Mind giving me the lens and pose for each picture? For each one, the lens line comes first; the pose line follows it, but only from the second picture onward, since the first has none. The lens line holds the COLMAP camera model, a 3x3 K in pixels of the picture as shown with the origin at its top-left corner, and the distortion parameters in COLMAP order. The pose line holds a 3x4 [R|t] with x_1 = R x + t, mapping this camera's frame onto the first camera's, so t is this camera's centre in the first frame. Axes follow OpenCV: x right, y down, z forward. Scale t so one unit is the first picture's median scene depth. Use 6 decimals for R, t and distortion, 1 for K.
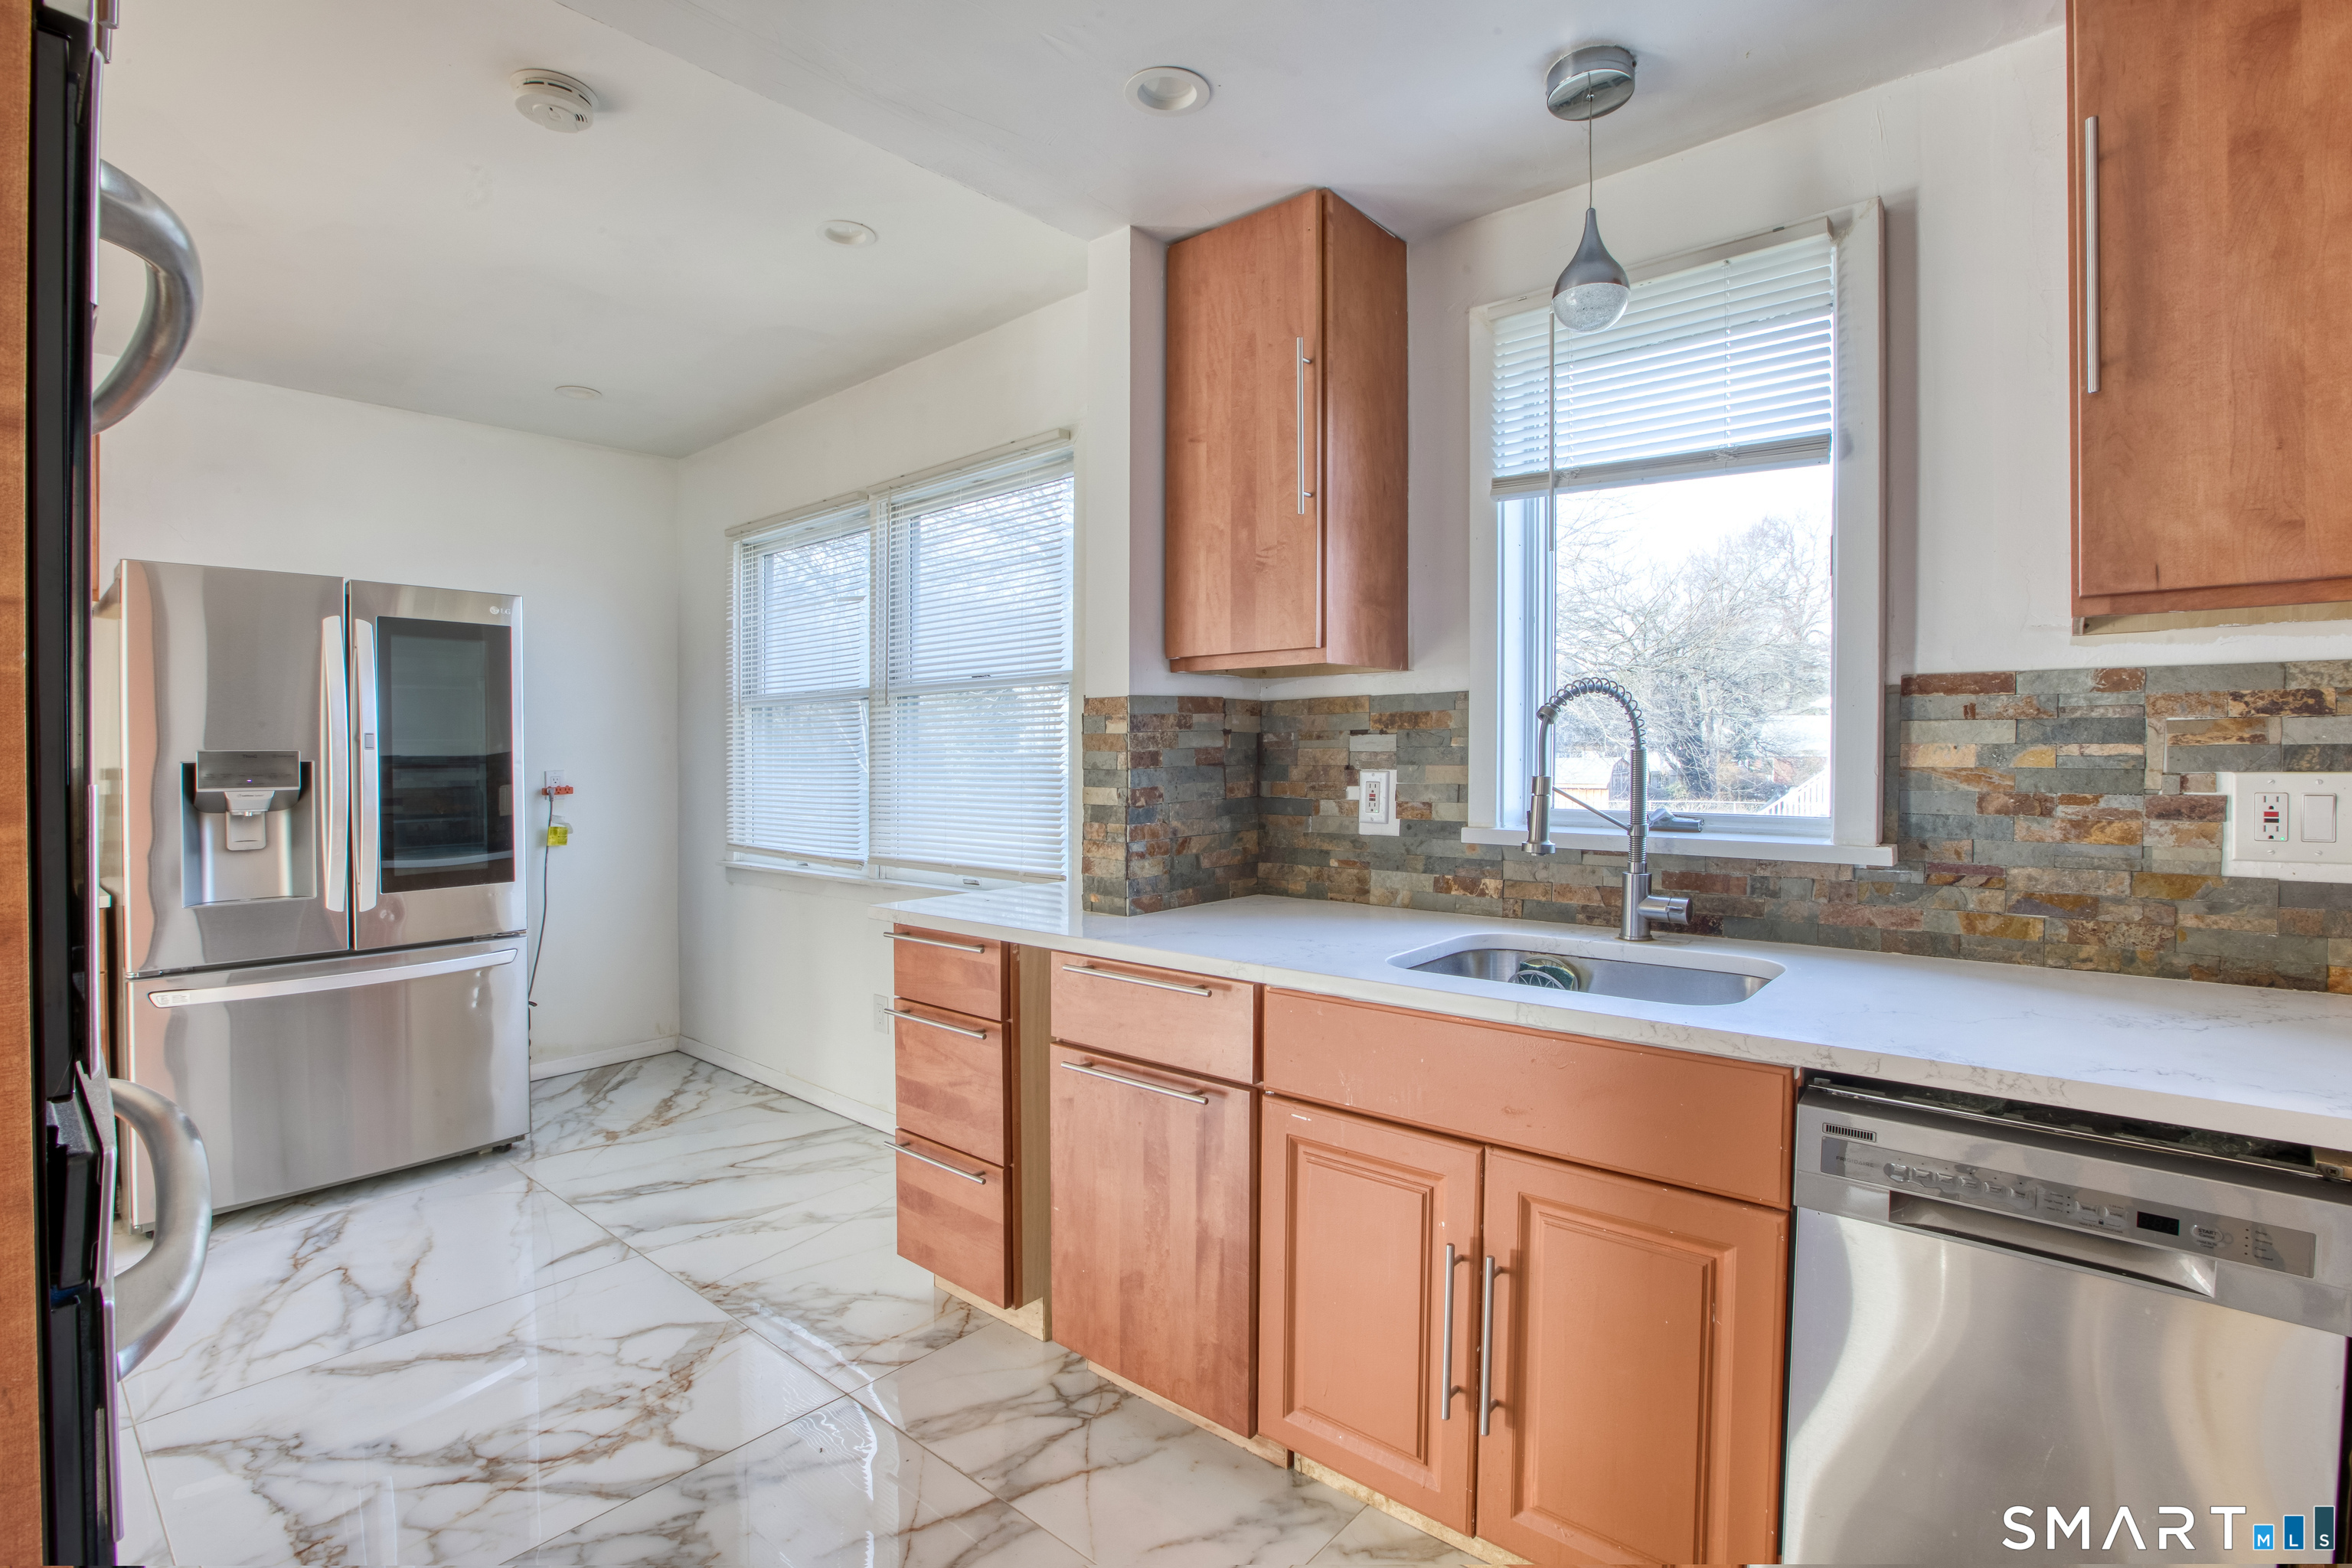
lens RADIAL K [[1070.9, 0, 1173.4], [0, 1070.9, 771.3], [0, 0, 1]] dist [-0.053872, 0.012852]
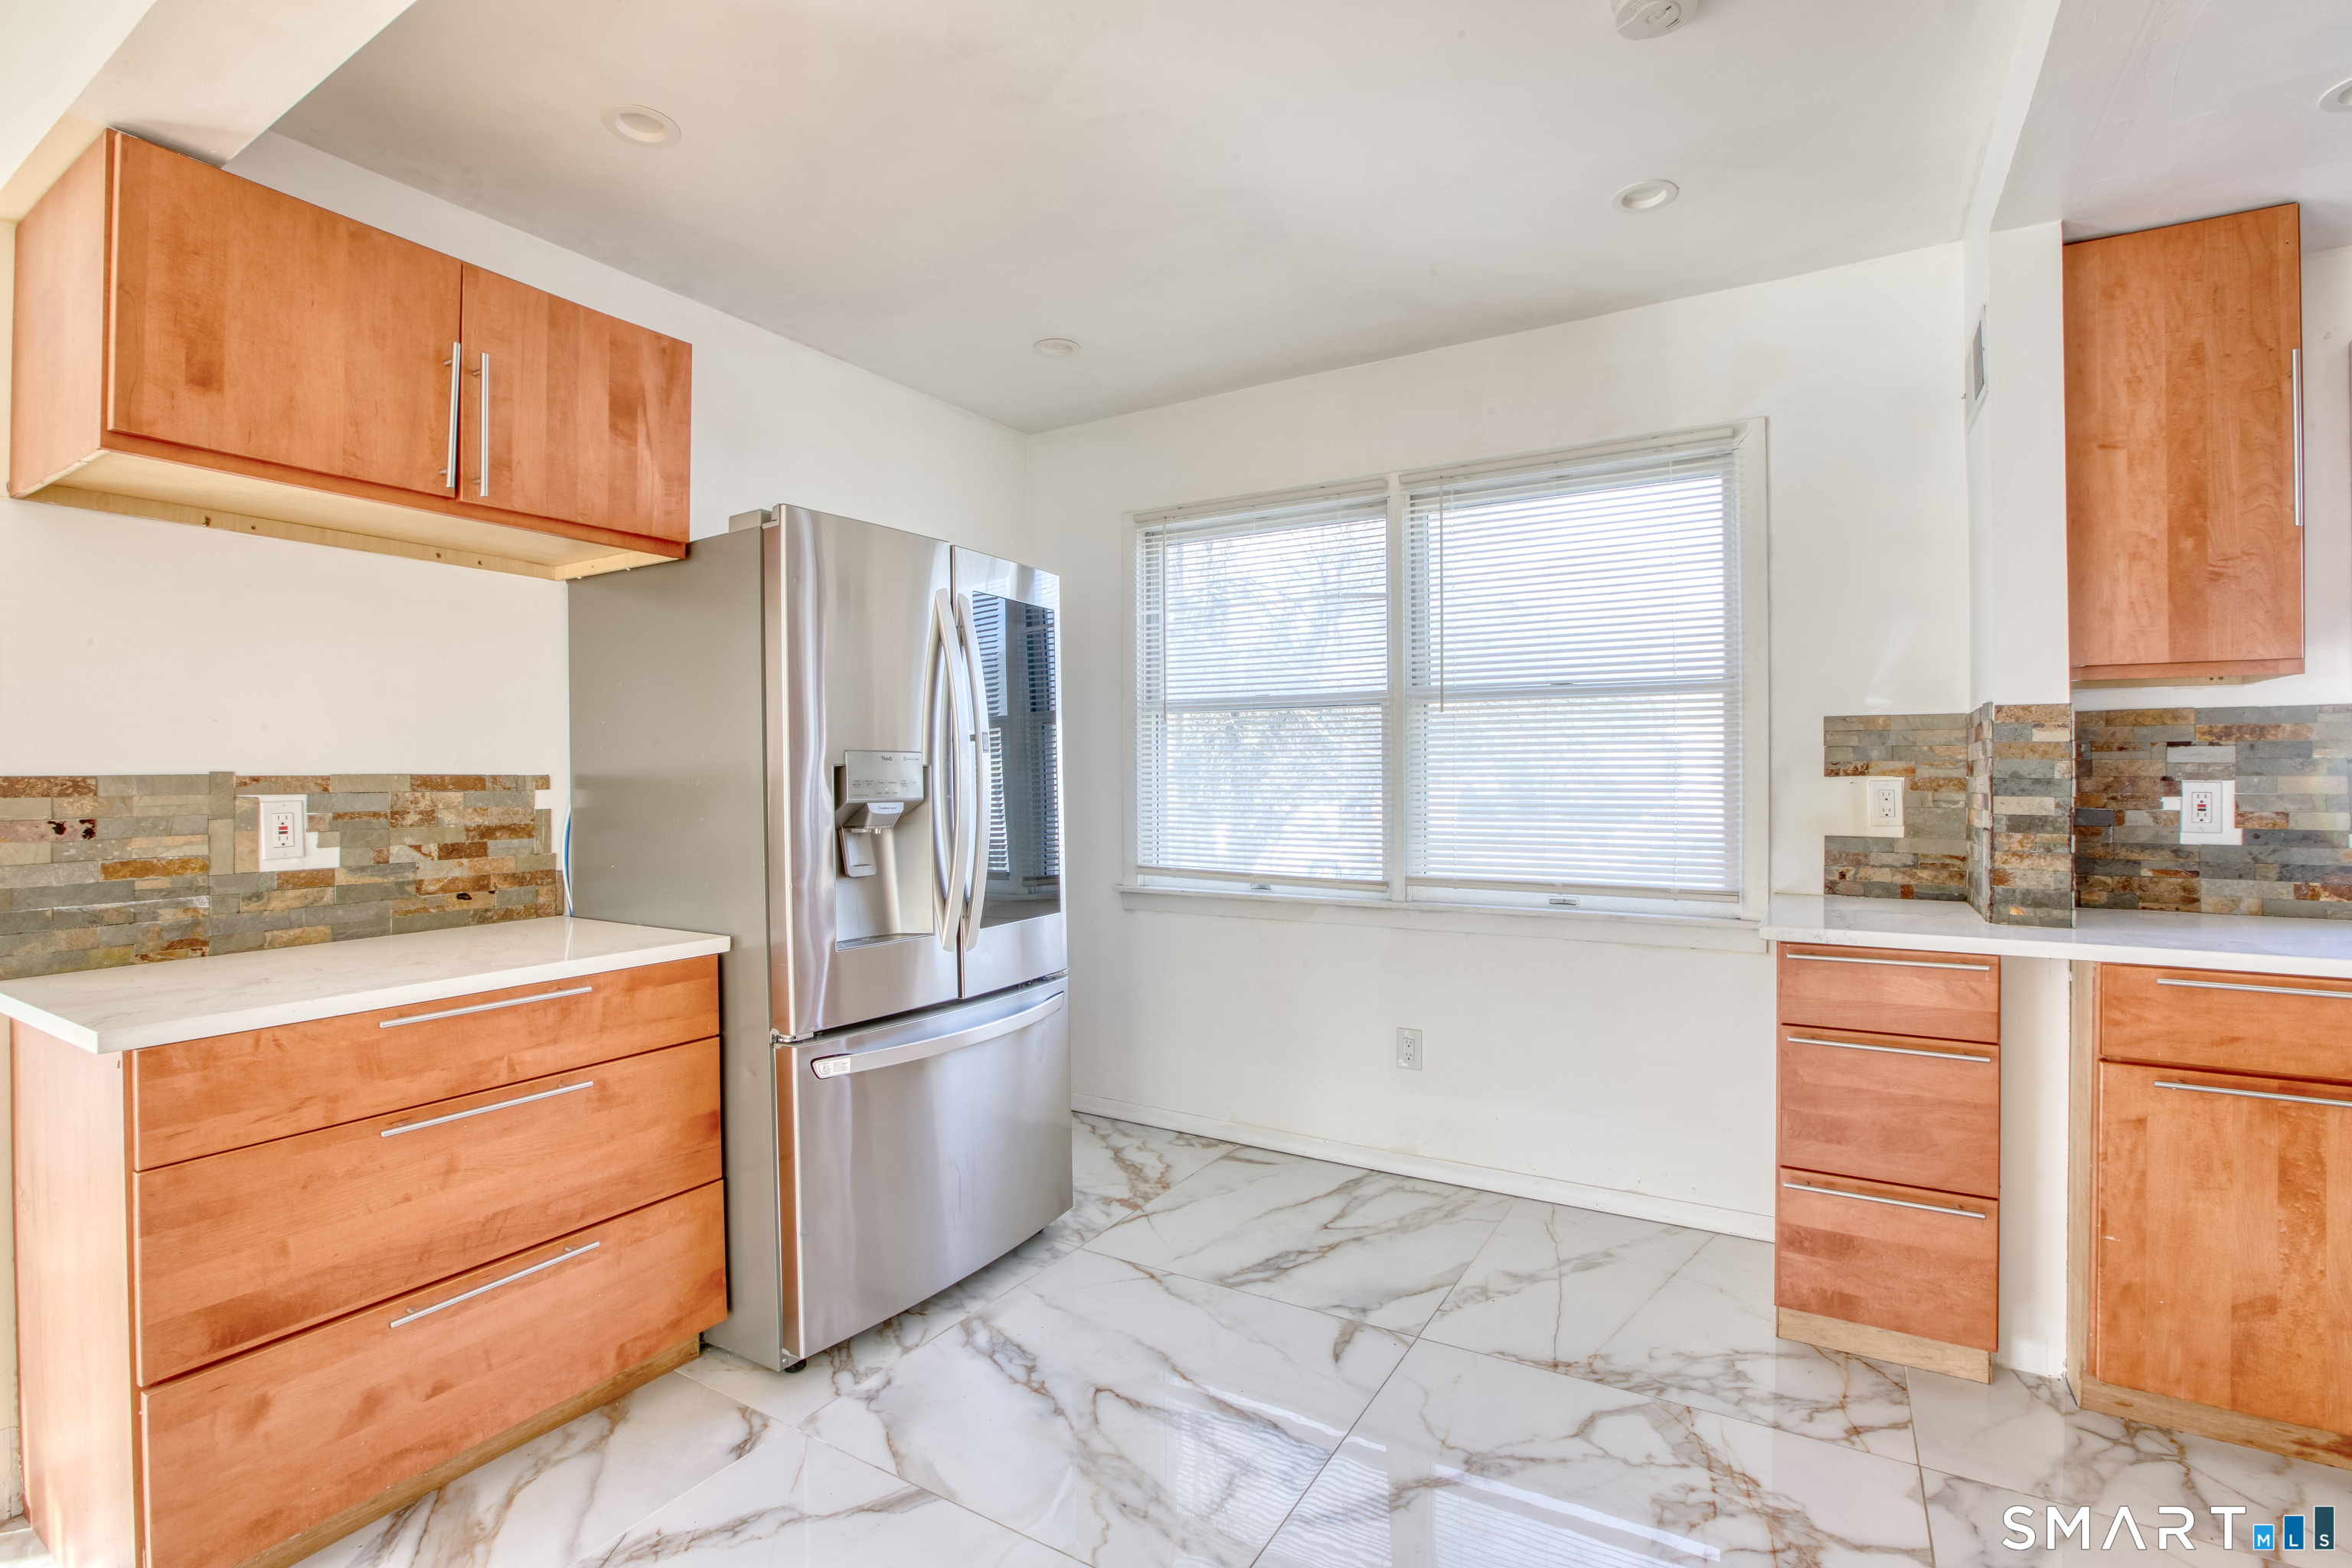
lens RADIAL K [[1087.0, 0, 1153.3], [0, 1087.0, 775.4], [0, 0, 1]] dist [-0.027189, 0.009744]
pose [[0.985683, 0.006065, 0.168499, -0.984397], [-0.003181, 0.999844, -0.017378, 0.014904], [-0.168578, 0.016593, 0.985549, 0.168077]]
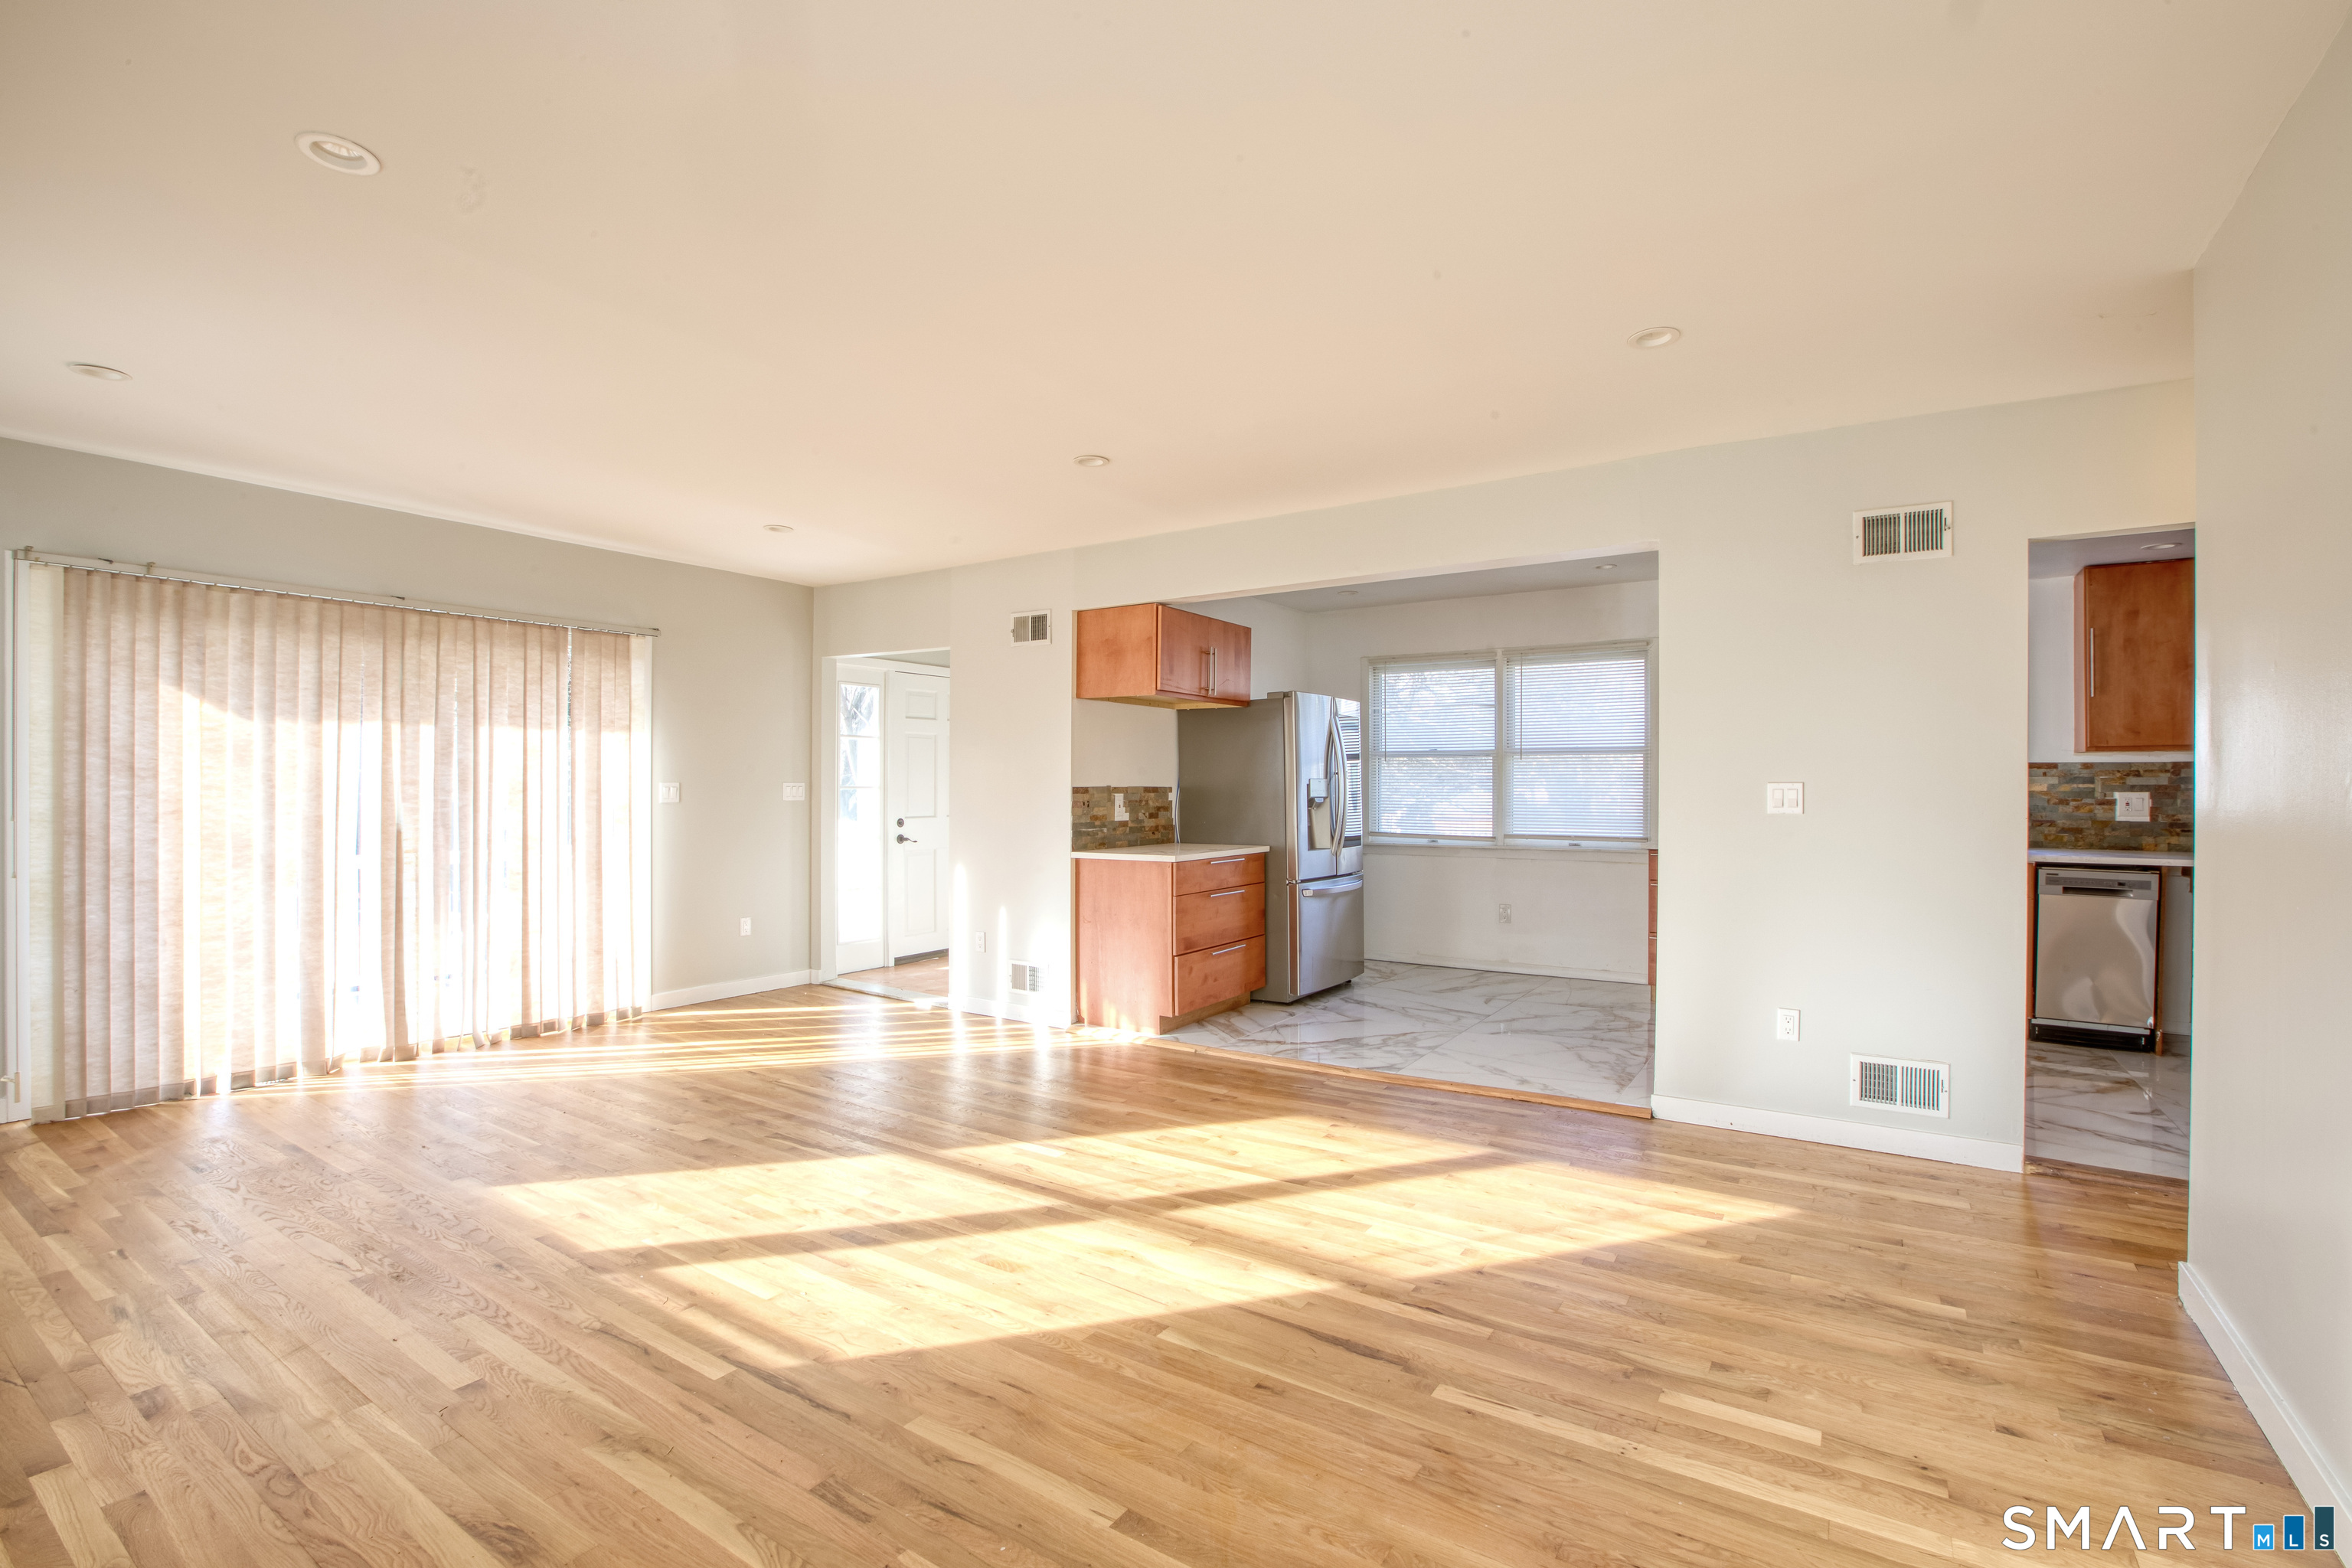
lens RADIAL K [[1070.9, 0, 1173.4], [0, 1070.9, 771.3], [0, 0, 1]] dist [-0.053872, 0.012852]
pose [[0.989457, 0.011726, 0.144353, -1.794717], [-0.007577, 0.999543, -0.029258, 0.037944], [-0.144630, 0.027855, 0.989094, -1.366488]]
